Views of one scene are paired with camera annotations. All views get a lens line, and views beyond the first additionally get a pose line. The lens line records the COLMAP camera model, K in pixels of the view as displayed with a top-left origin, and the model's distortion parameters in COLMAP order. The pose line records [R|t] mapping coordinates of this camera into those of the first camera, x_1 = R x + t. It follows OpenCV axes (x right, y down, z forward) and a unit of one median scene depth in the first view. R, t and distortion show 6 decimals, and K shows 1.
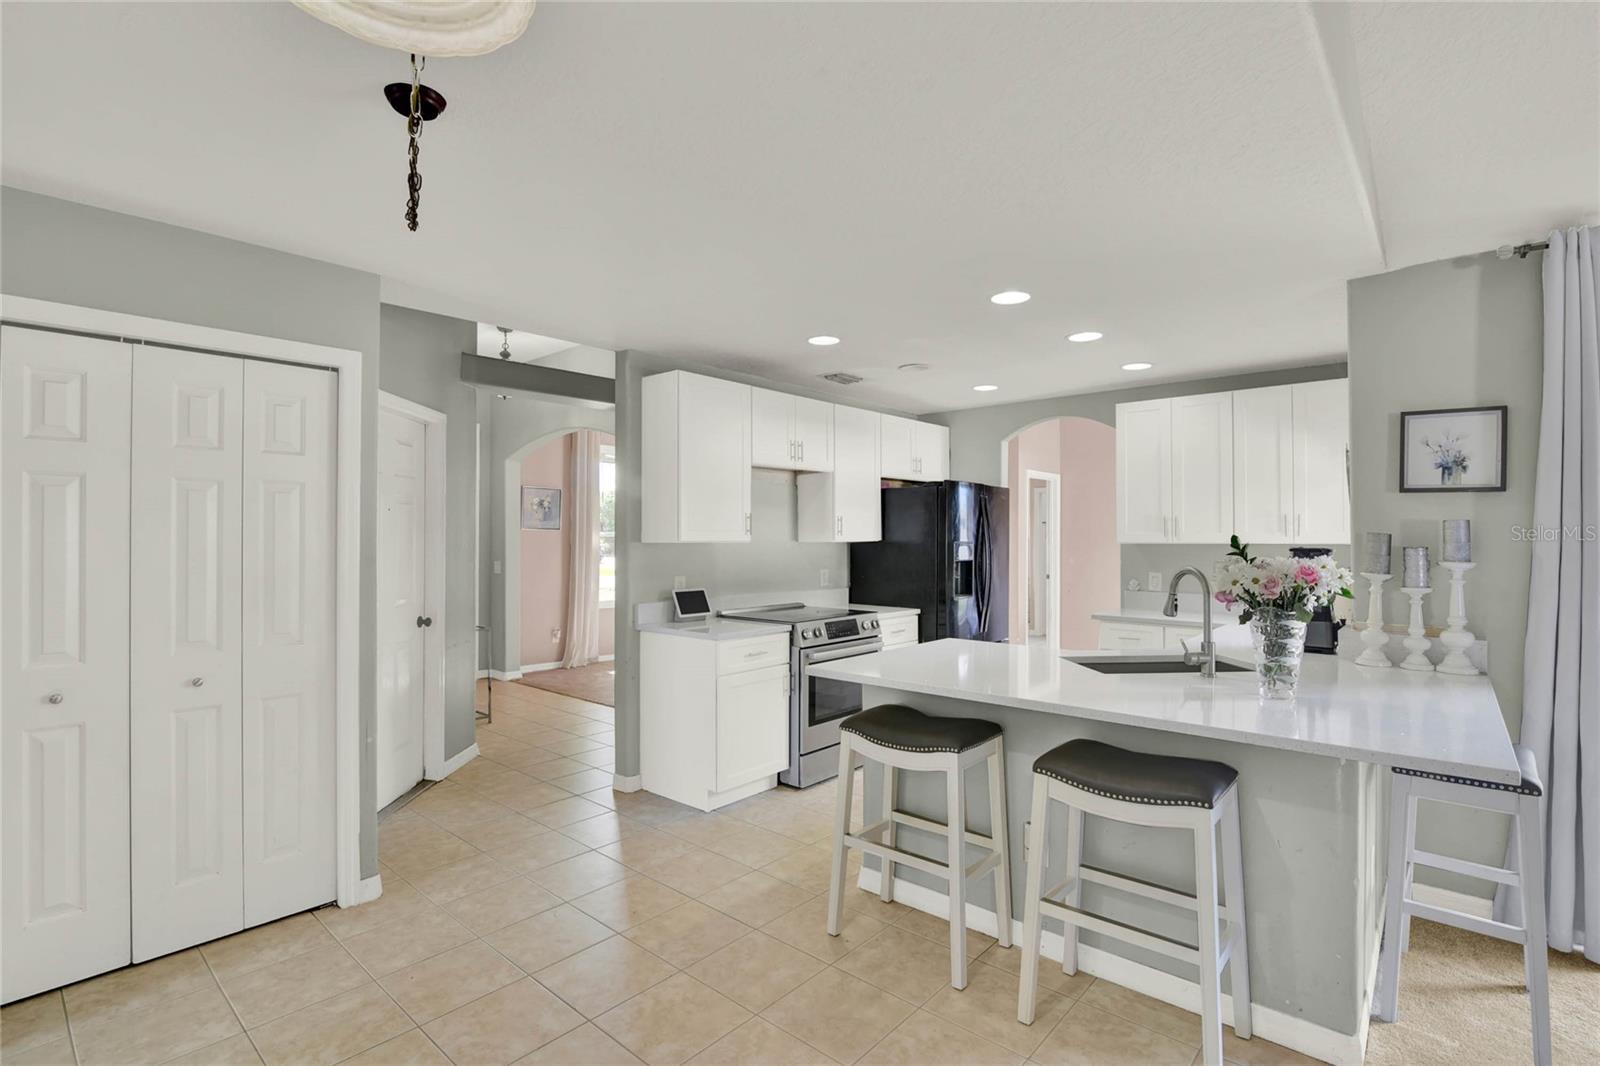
lens RADIAL K [[756.0, 0, 801.7], [0, 756.0, 539.6], [0, 0, 1]] dist [-0.014405, 0.000090]
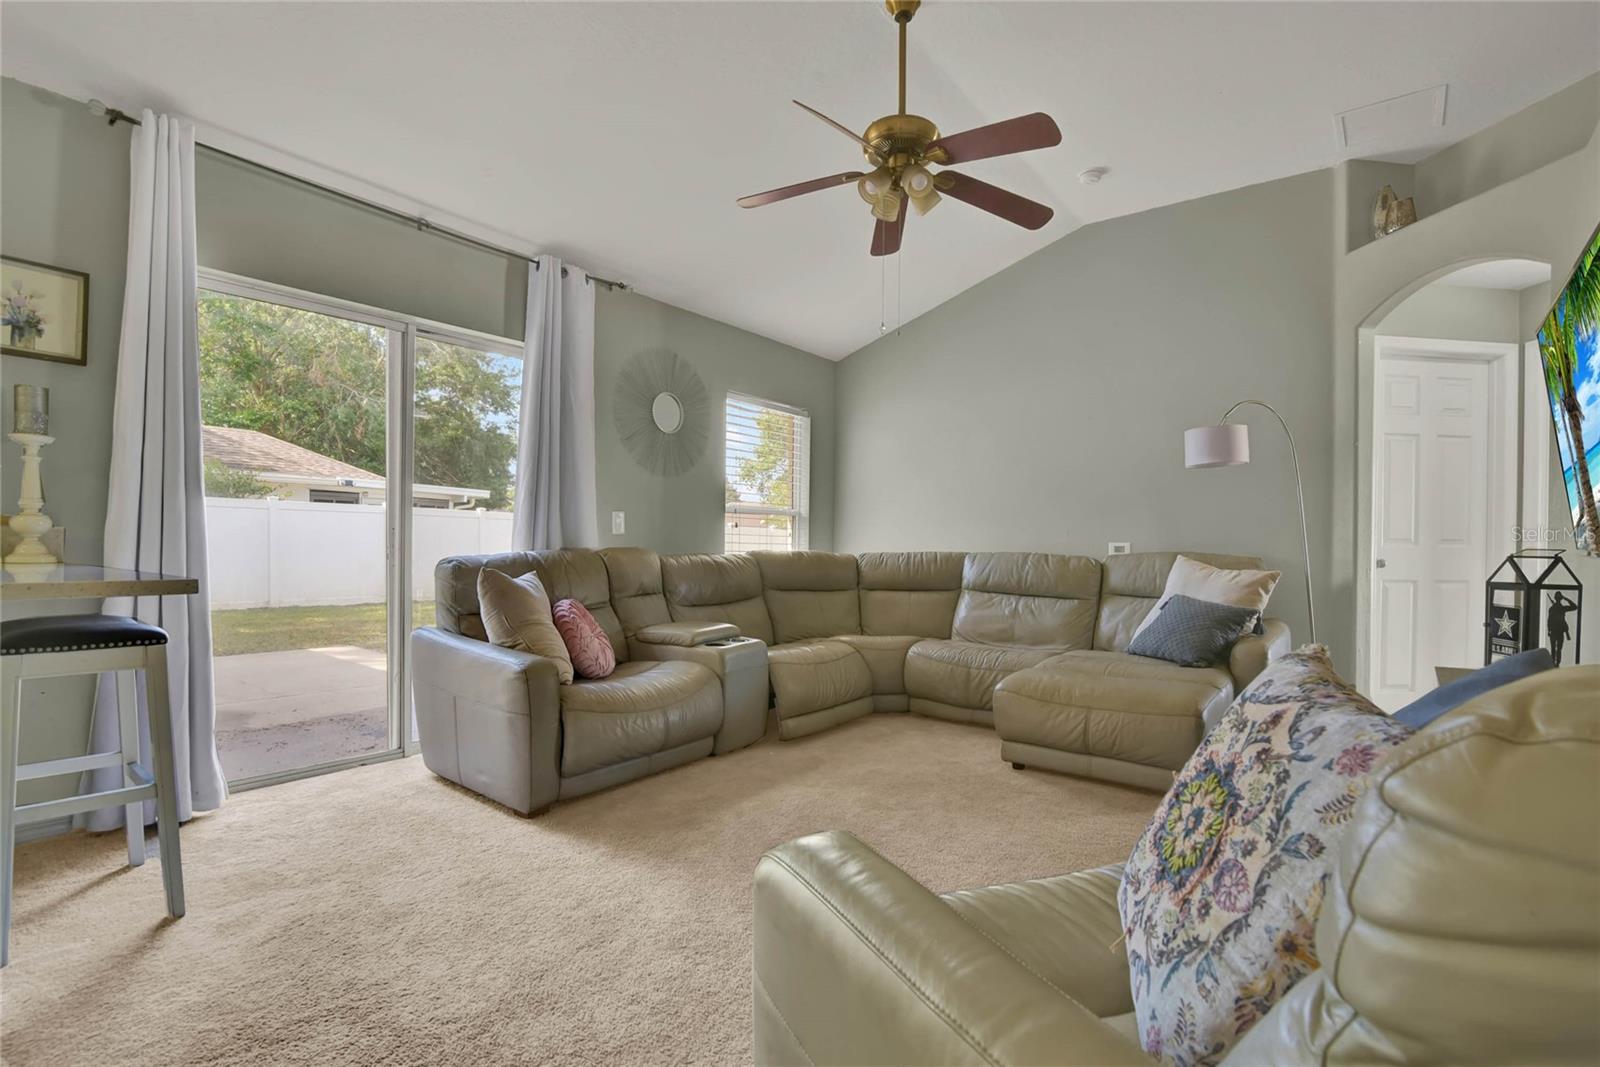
lens RADIAL K [[756.0, 0, 801.7], [0, 756.0, 540.1], [0, 0, 1]] dist [-0.014405, 0.000090]
pose [[-0.052207, -0.000411, 0.998636, -0.033396], [-0.007418, 0.999972, 0.000024, 0.138269], [-0.998609, -0.007407, -0.052208, 0.142492]]
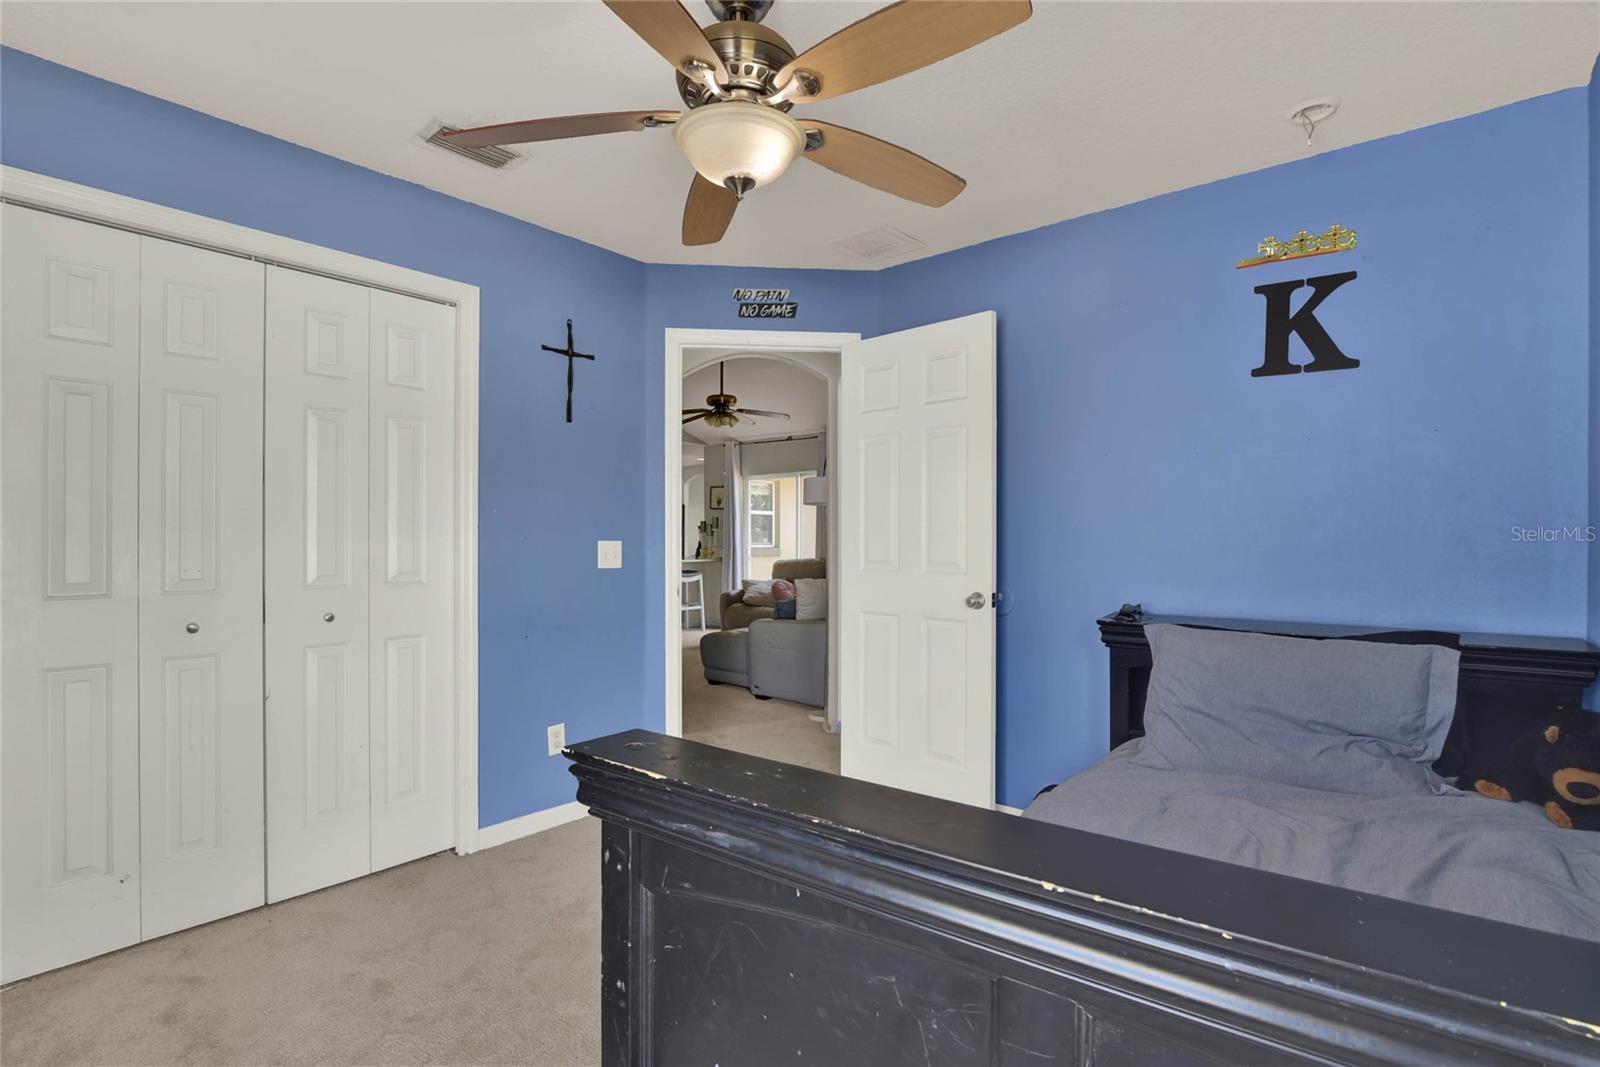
lens RADIAL K [[756.0, 0, 801.7], [0, 756.0, 540.1], [0, 0, 1]] dist [-0.014405, 0.000090]
pose [[0.999891, -0.003629, 0.014330, 1.185943], [0.003699, 0.999981, -0.004872, 0.101936], [-0.014312, 0.004925, 0.999885, -2.581916]]
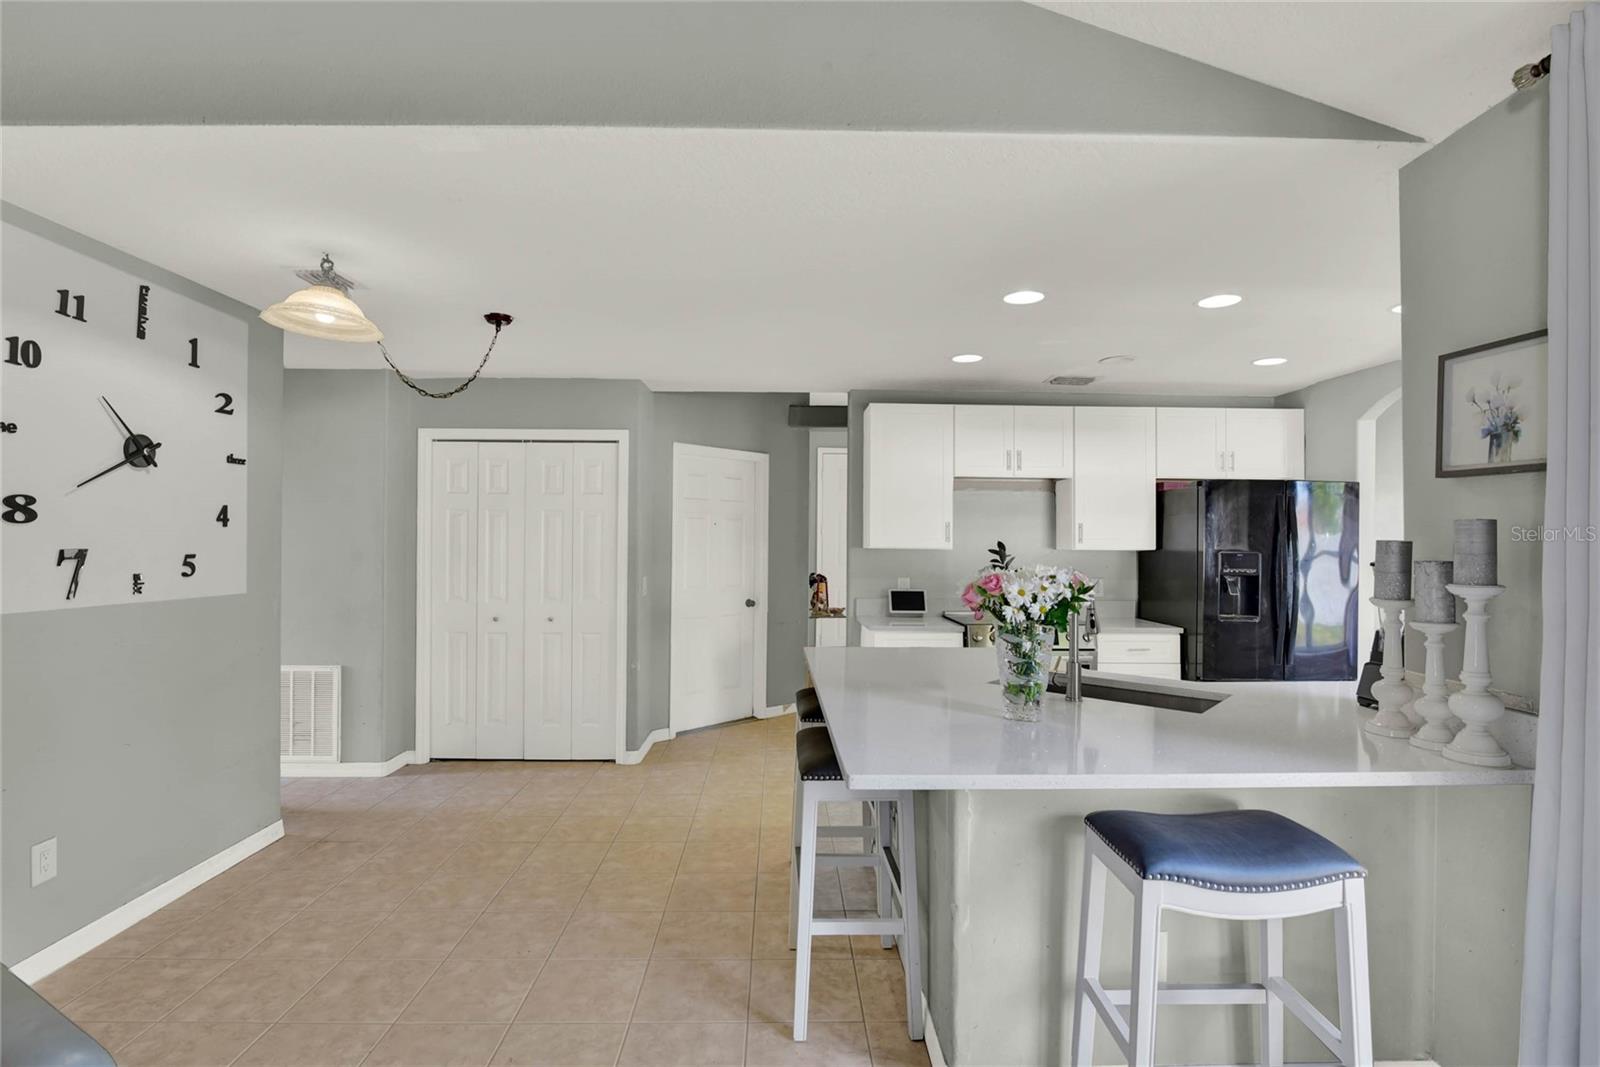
lens RADIAL K [[773.5, 0, 798.6], [0, 773.5, 540.4], [0, 0, 1]] dist [-0.007764, -0.000103]
pose [[0.675136, 0.000663, -0.737693, 0.922706], [-0.008773, 0.999936, -0.007130, 0.001768], [0.737641, 0.011286, 0.675099, 0.129757]]
